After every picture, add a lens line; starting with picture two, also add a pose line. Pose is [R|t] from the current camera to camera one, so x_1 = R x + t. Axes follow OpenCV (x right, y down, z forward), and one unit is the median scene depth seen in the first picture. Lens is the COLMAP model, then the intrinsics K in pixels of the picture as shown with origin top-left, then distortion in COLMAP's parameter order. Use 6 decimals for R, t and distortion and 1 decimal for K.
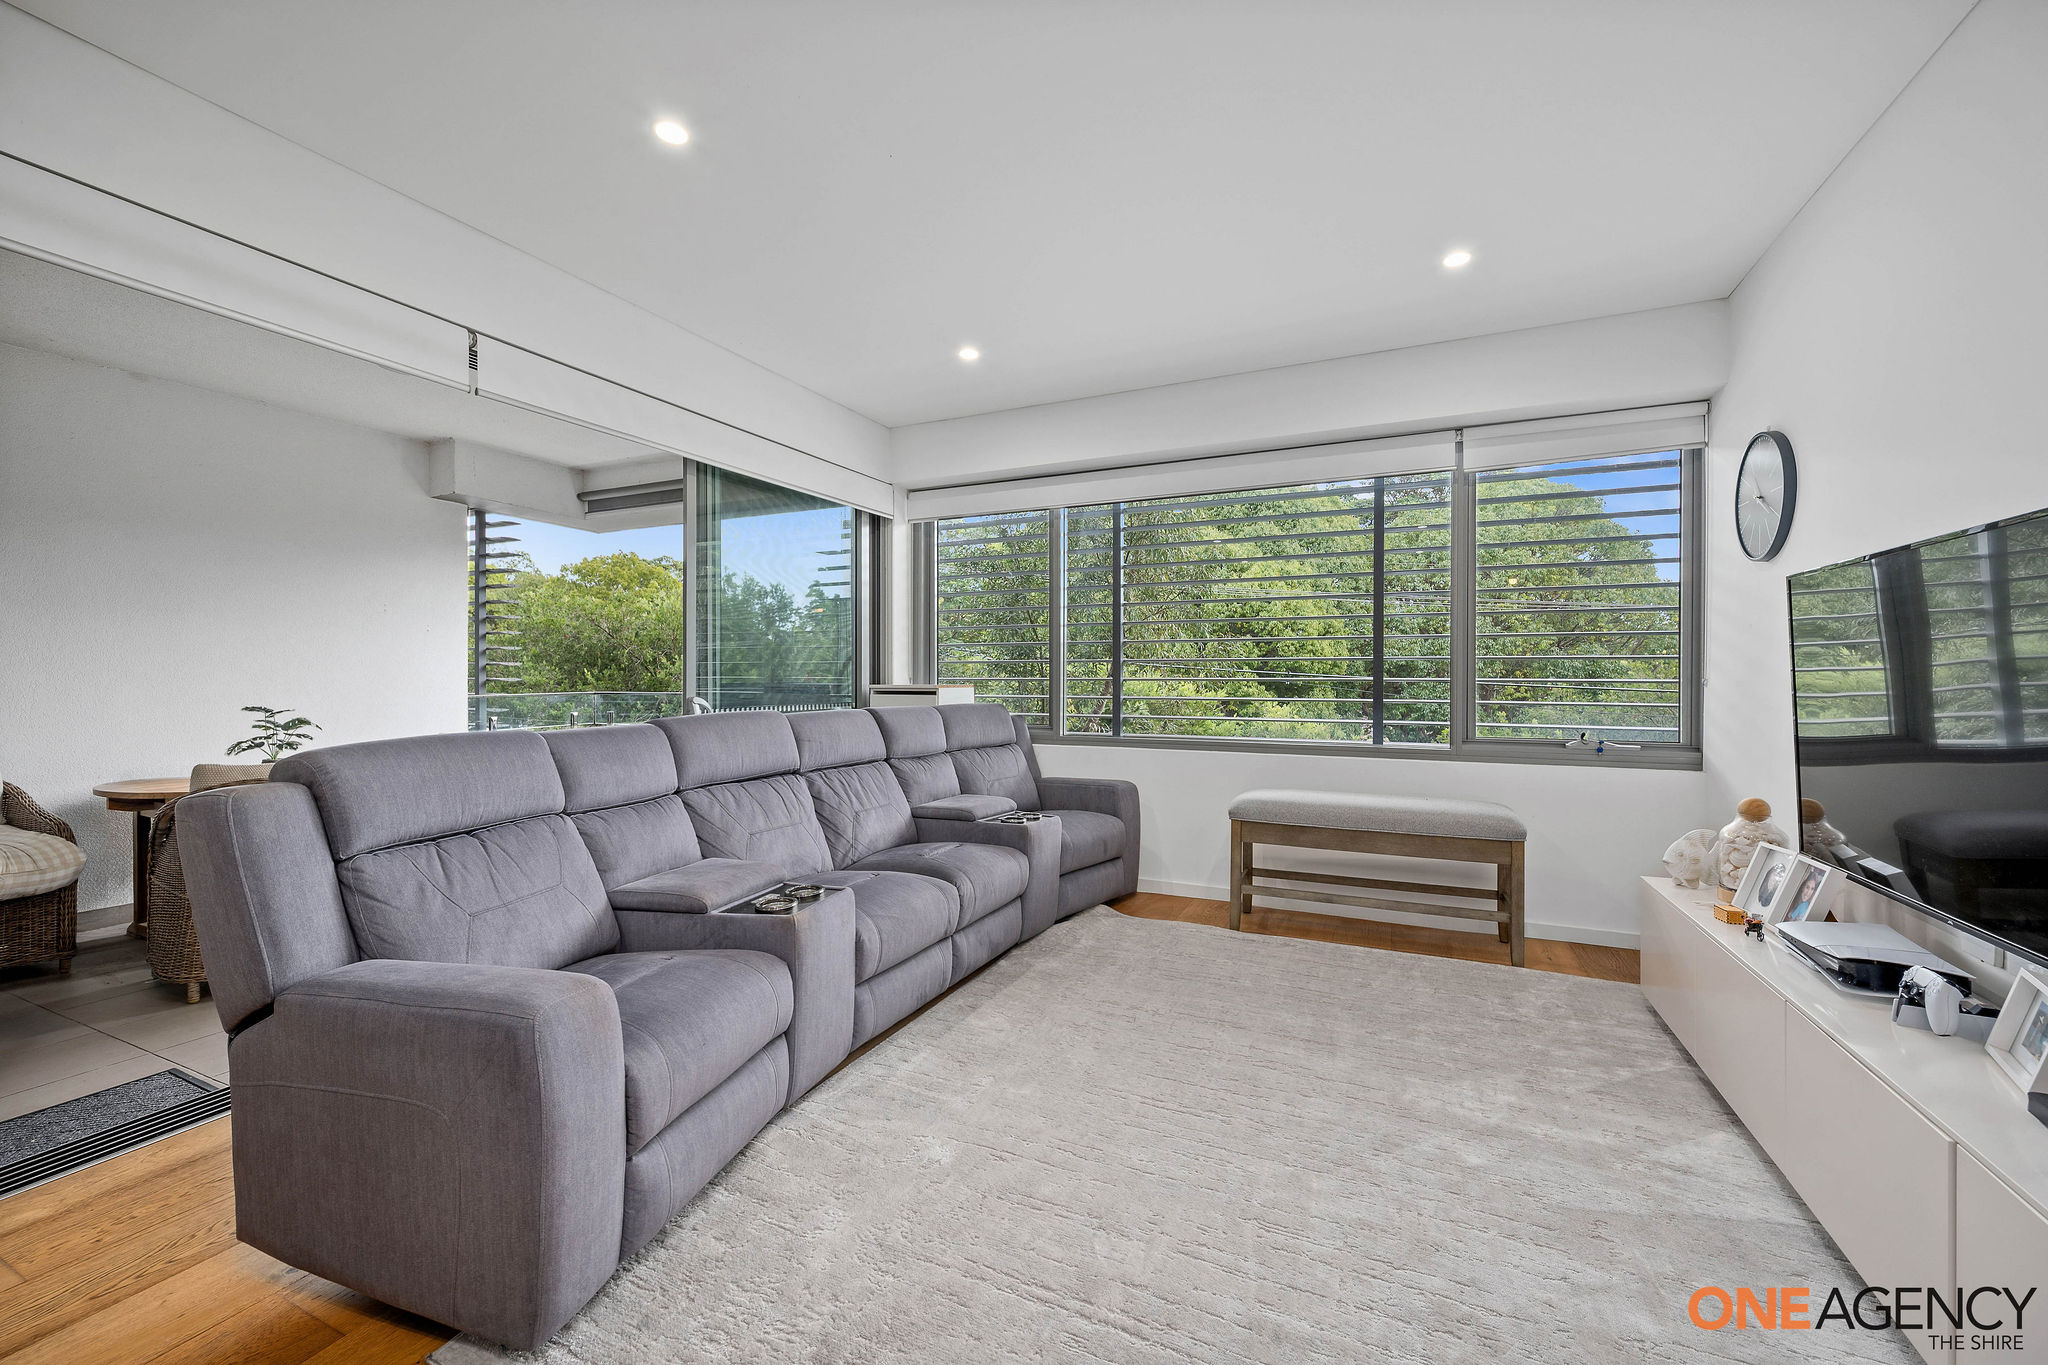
lens RADIAL K [[814.7, 0, 1029.7], [0, 814.7, 676.7], [0, 0, 1]] dist [0.002696, -0.000115]
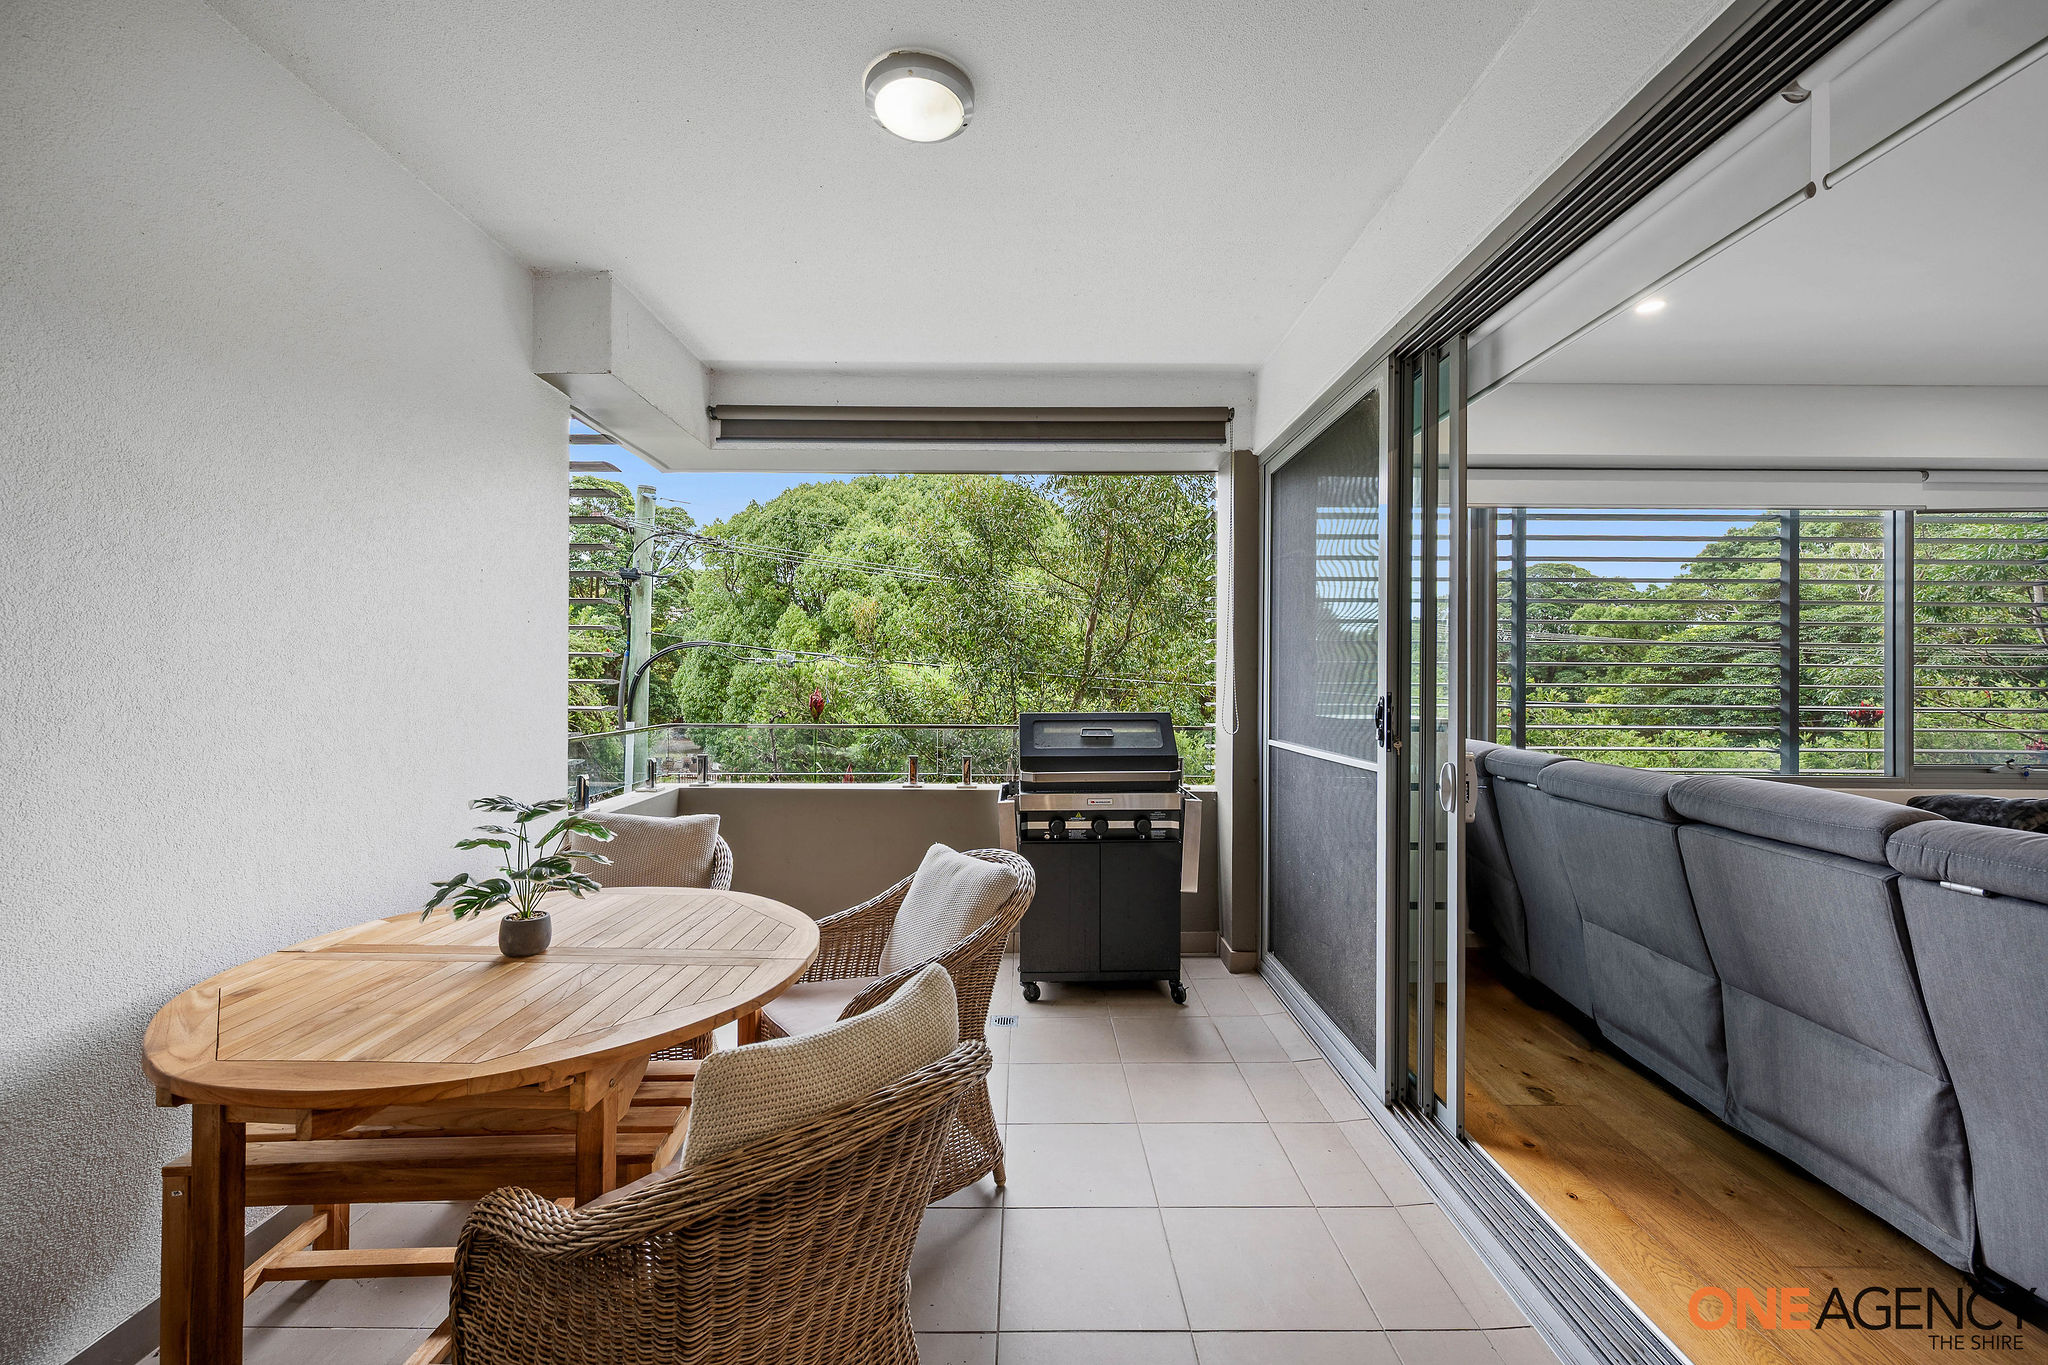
lens RADIAL K [[814.7, 0, 1029.7], [0, 814.7, 676.7], [0, 0, 1]] dist [0.002696, -0.000115]
pose [[0.902683, 0.007380, 0.430242, -0.856139], [-0.002703, 0.999930, -0.011481, -0.022579], [-0.430297, 0.009201, 0.902641, 0.496167]]
